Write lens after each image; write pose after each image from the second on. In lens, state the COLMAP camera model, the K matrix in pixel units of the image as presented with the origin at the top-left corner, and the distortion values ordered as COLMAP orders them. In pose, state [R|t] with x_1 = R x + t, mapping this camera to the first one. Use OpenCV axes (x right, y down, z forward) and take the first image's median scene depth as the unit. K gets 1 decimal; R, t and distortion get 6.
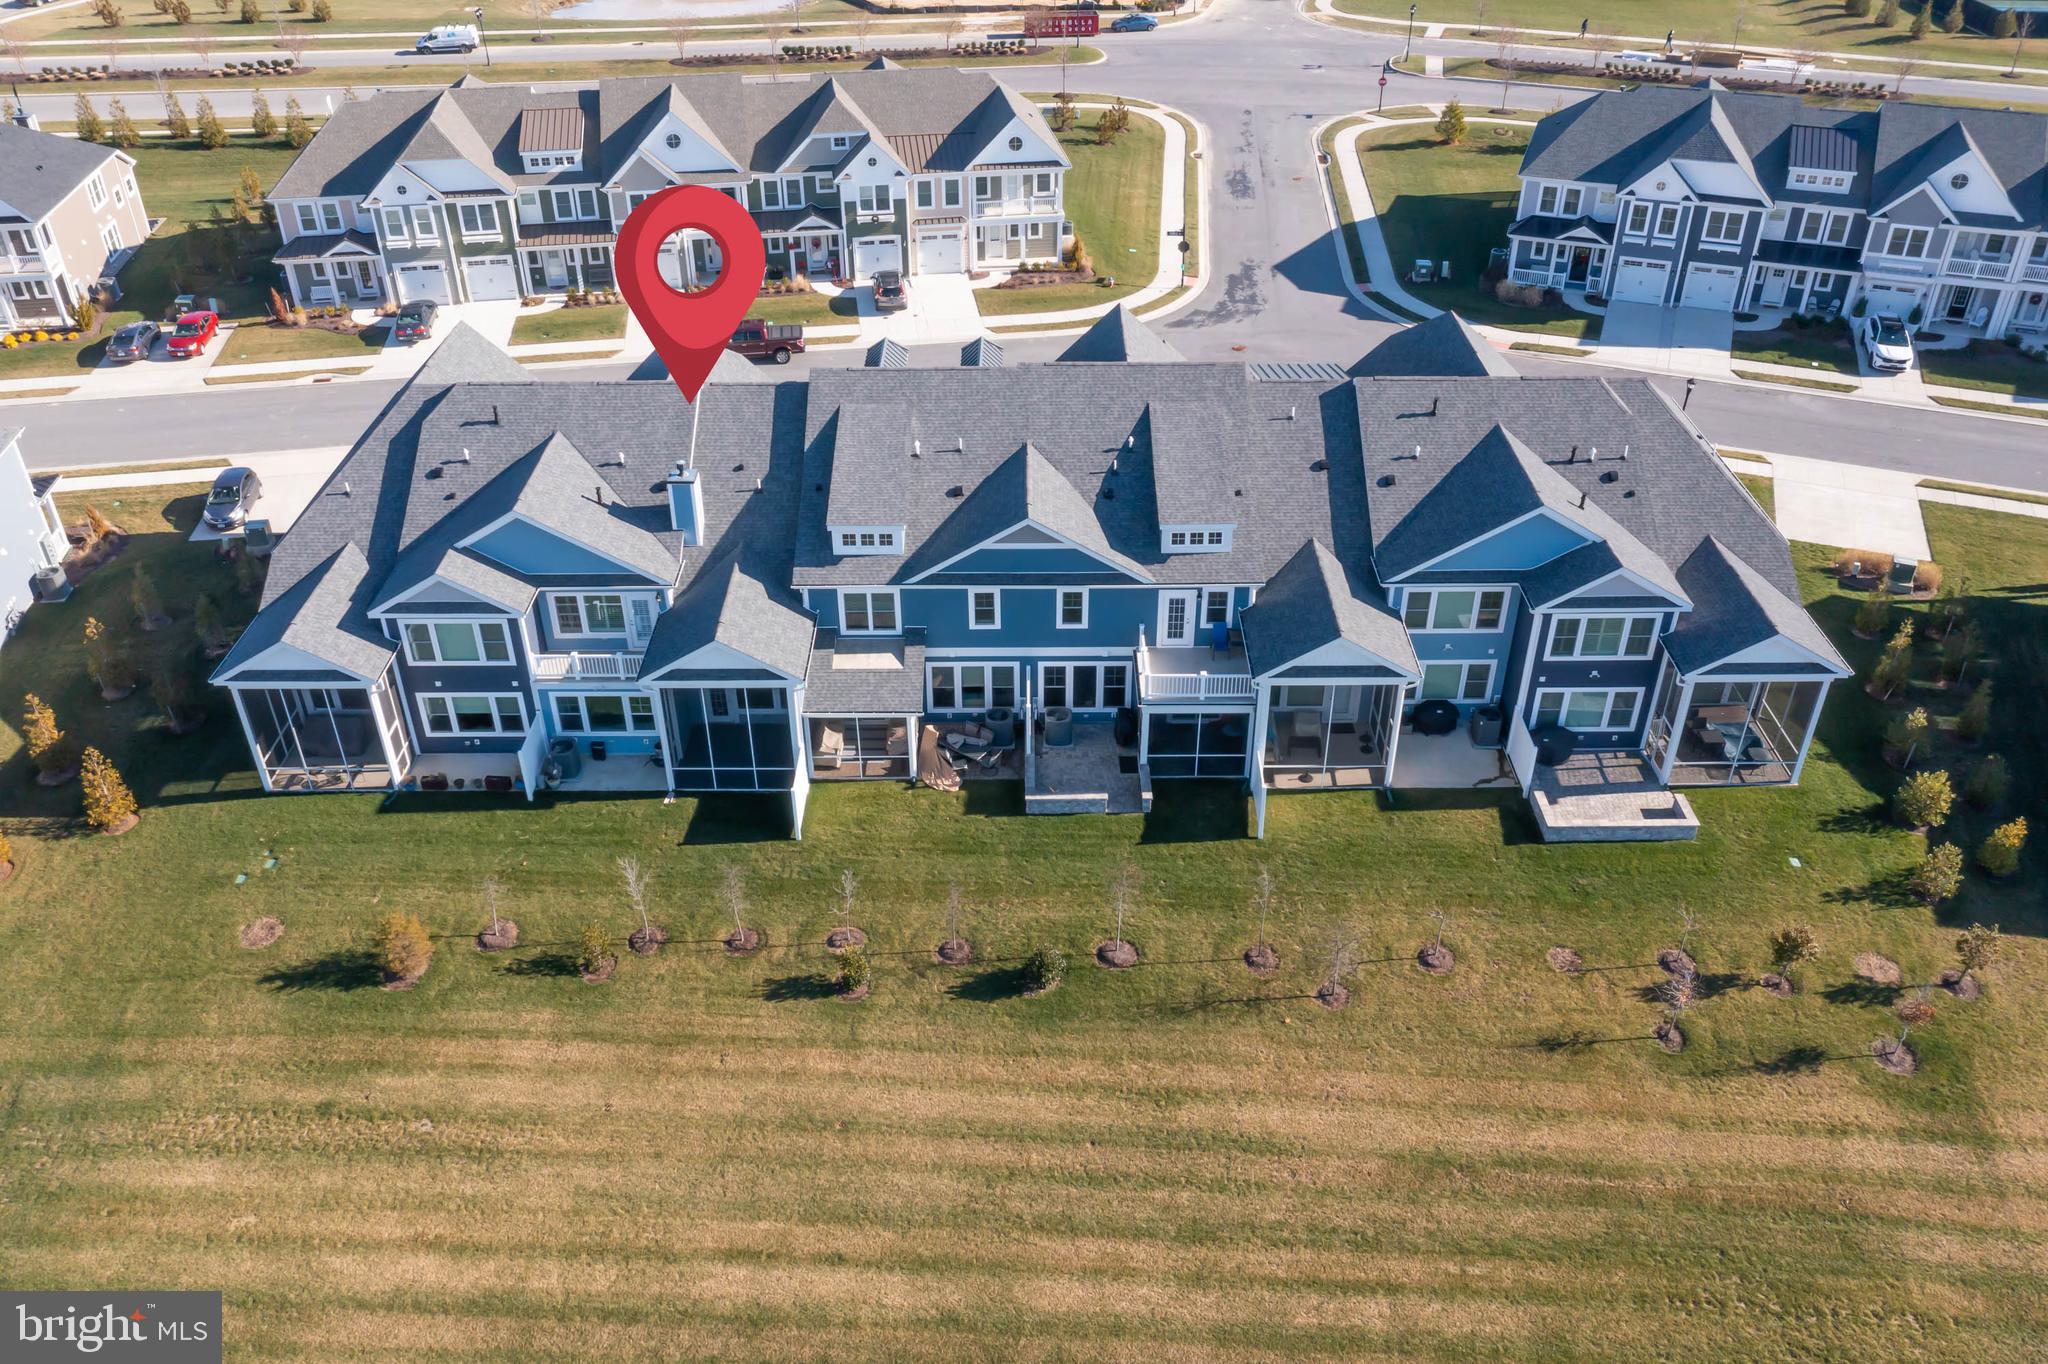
lens RADIAL K [[1628.6, 0, 1019.0], [0, 1628.6, 681.2], [0, 0, 1]] dist [-0.011253, -0.000623]
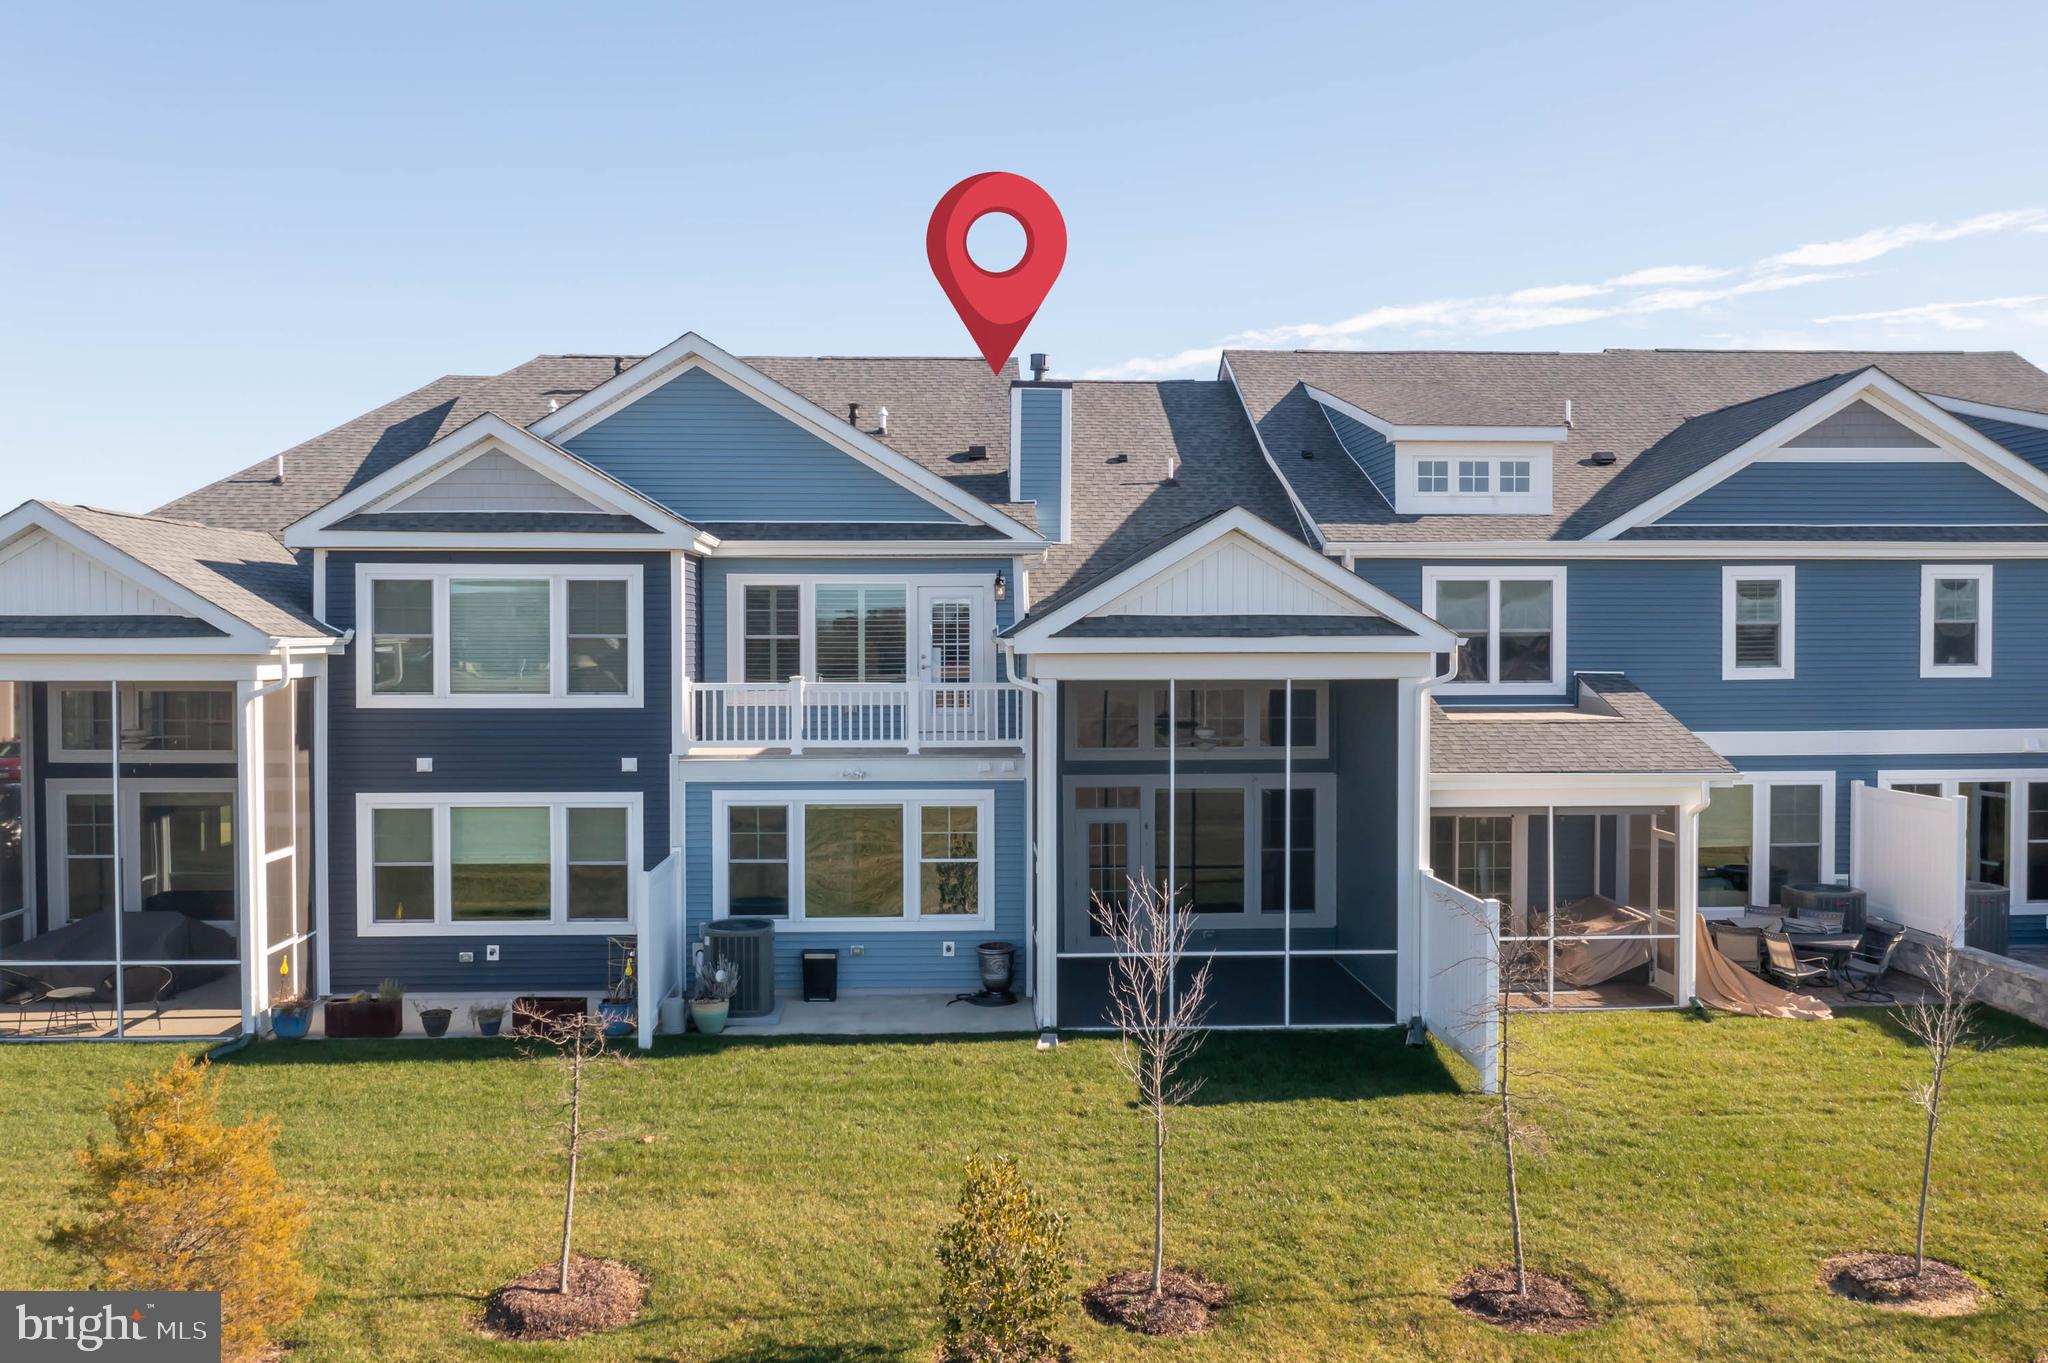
lens RADIAL K [[1628.6, 0, 1019.0], [0, 1628.6, 680.7], [0, 0, 1]] dist [-0.011253, -0.000623]
pose [[0.998388, 0.006008, 0.056430, -0.239466], [0.025468, 0.841178, -0.540158, 0.193958], [-0.050713, 0.540725, 0.839669, 0.661647]]
